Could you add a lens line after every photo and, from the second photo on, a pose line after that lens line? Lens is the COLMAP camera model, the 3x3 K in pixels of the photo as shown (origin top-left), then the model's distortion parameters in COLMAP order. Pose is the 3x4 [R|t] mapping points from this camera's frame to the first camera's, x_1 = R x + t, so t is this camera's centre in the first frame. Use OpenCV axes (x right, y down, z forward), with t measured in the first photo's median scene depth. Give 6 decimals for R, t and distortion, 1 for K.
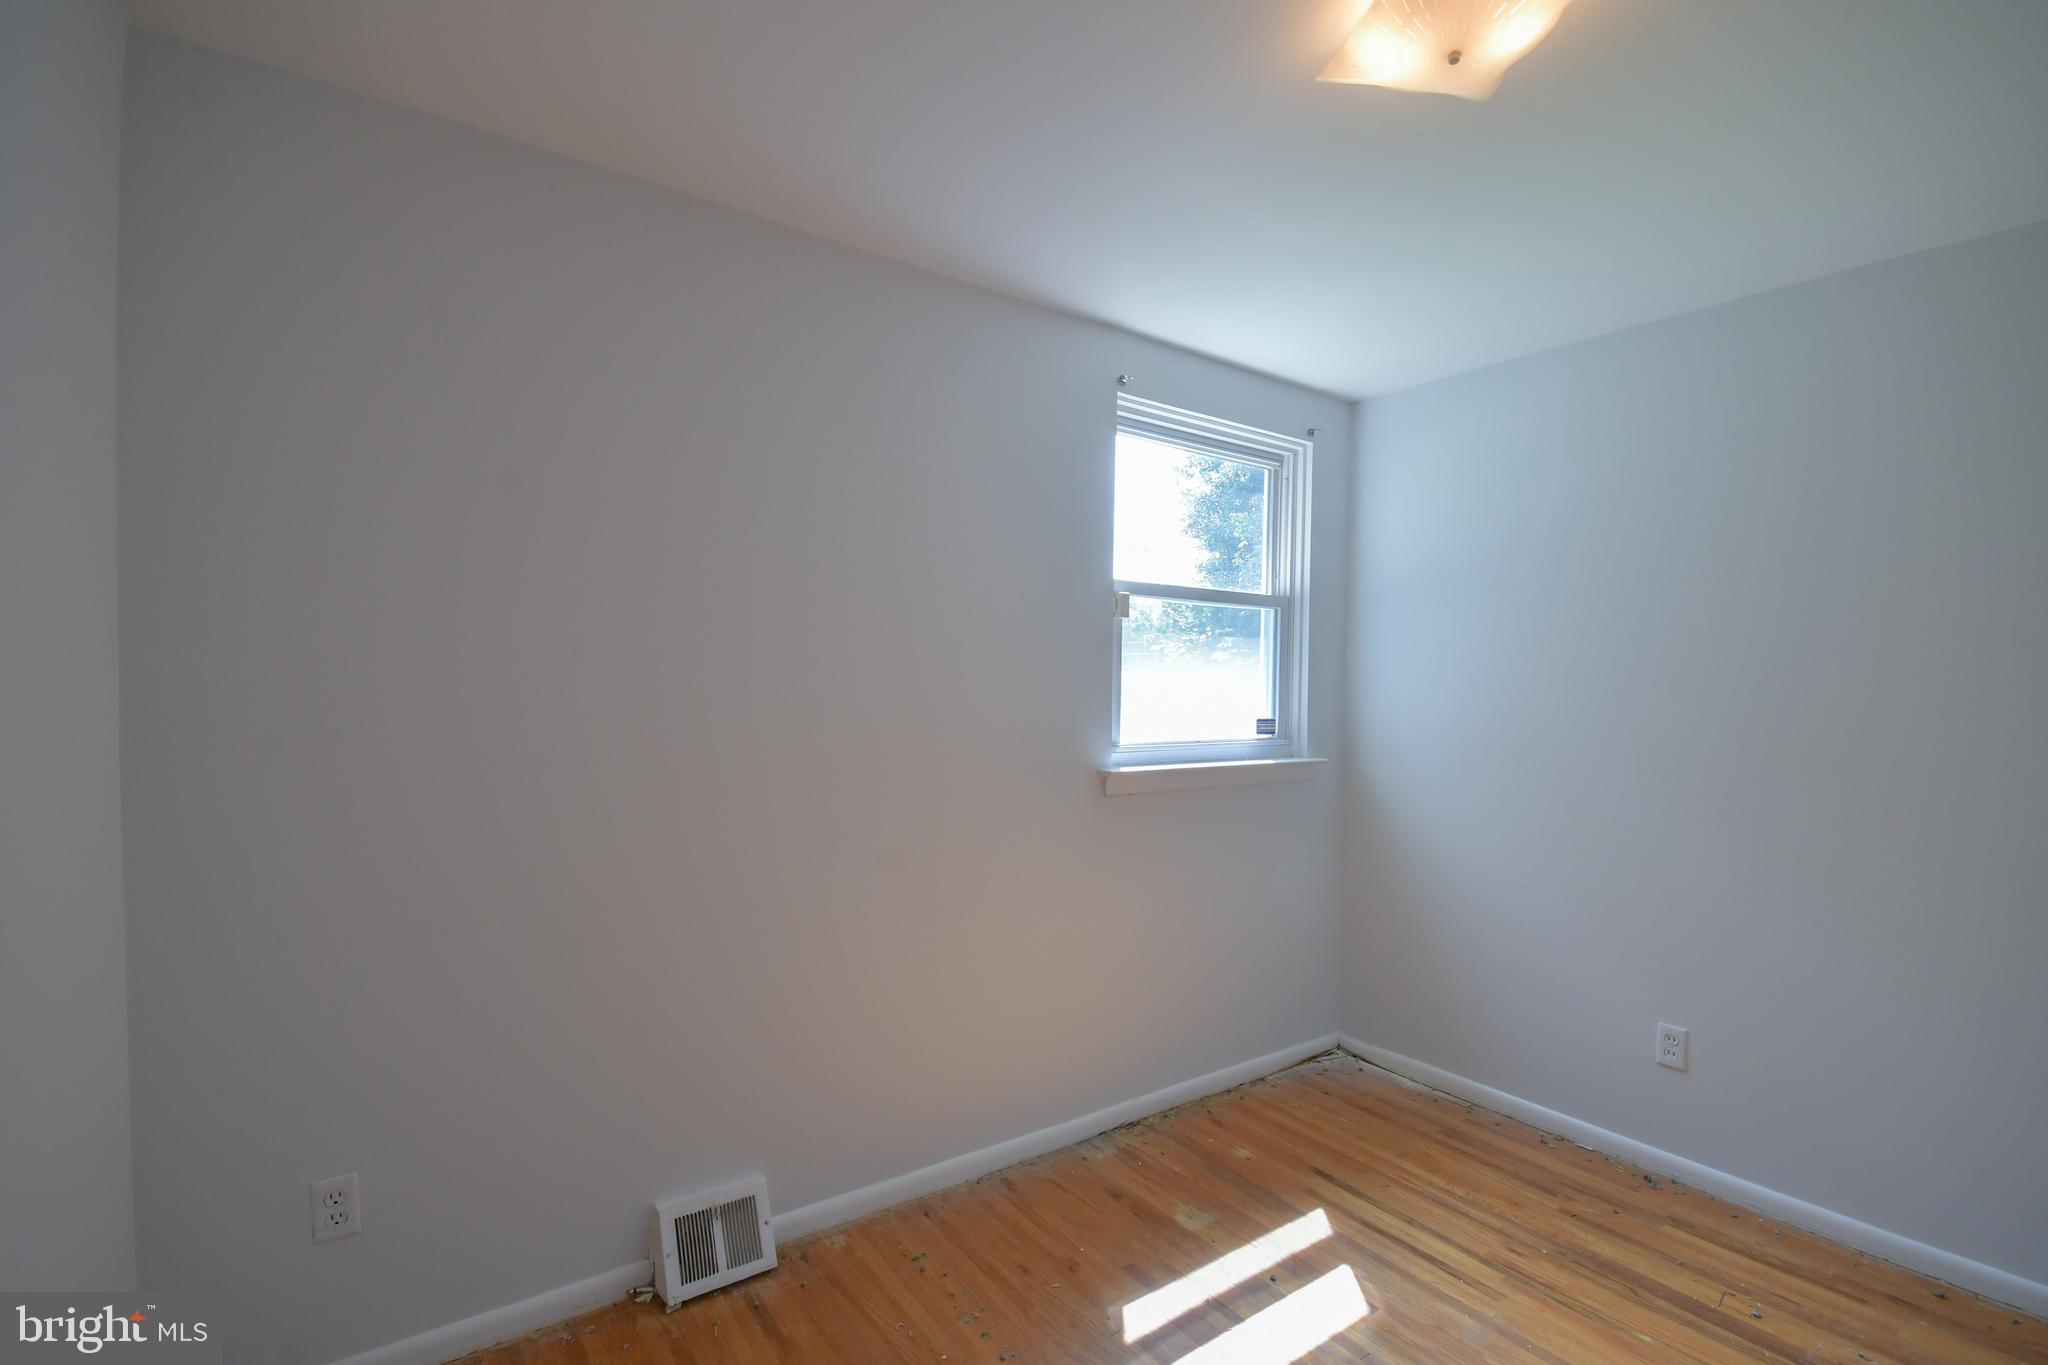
lens RADIAL K [[911.5, 0, 1012.1], [0, 911.5, 707.3], [0, 0, 1]] dist [-0.000268, -0.000829]
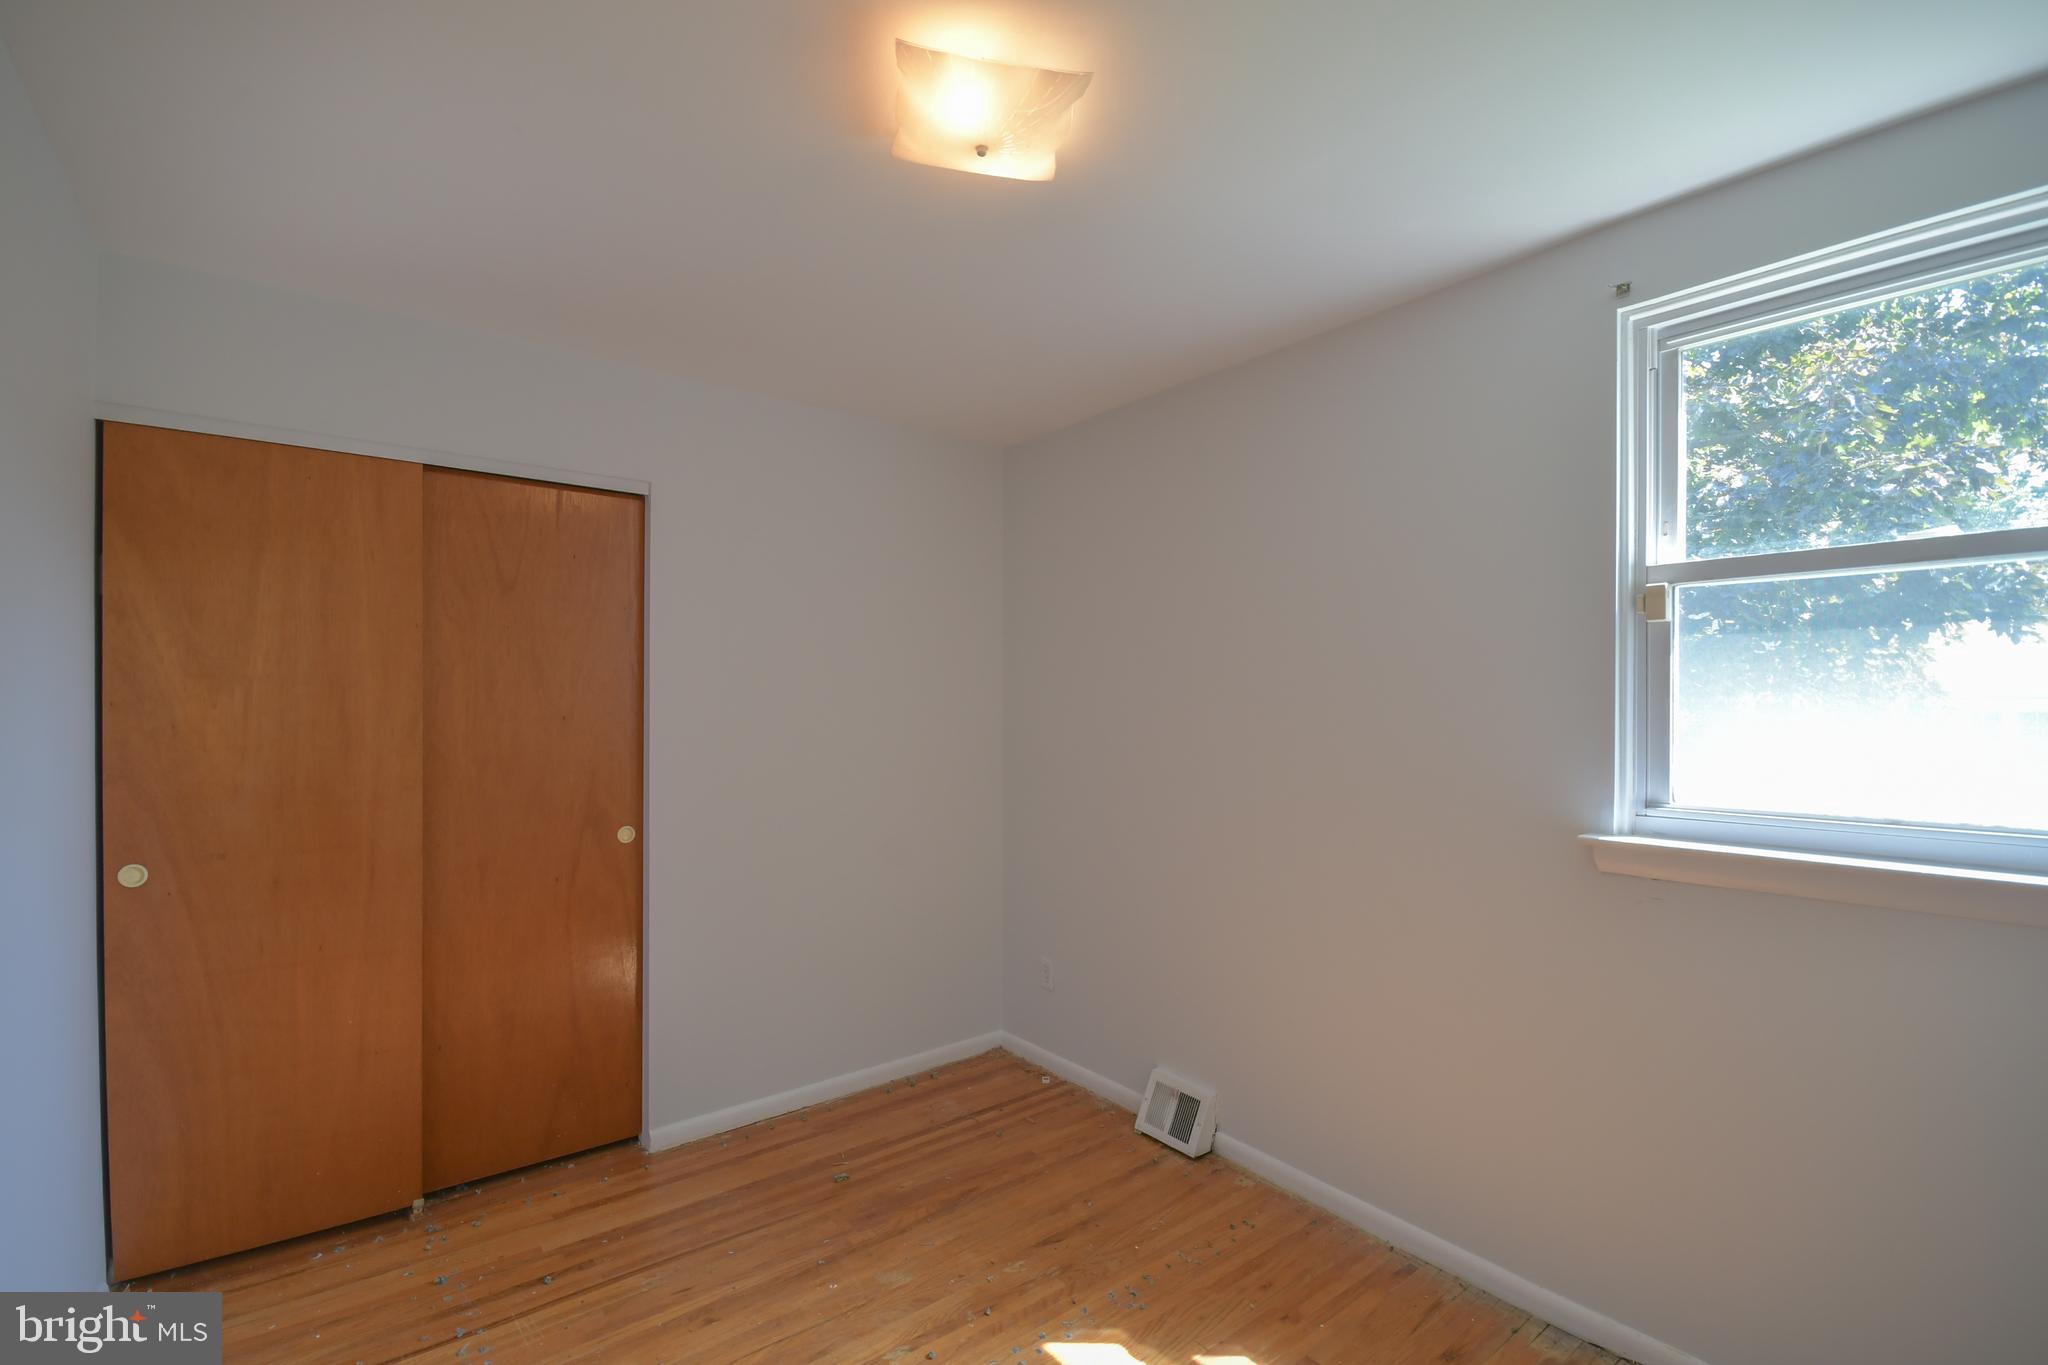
lens RADIAL K [[894.3, 0, 1012.0], [0, 894.3, 706.6], [0, 0, 1]] dist [-0.002467, 0.000596]
pose [[0.050383, -0.009516, -0.998685, 0.987162], [-0.020143, 0.999742, -0.010542, -0.020019], [0.998527, 0.020648, 0.050178, 0.633328]]
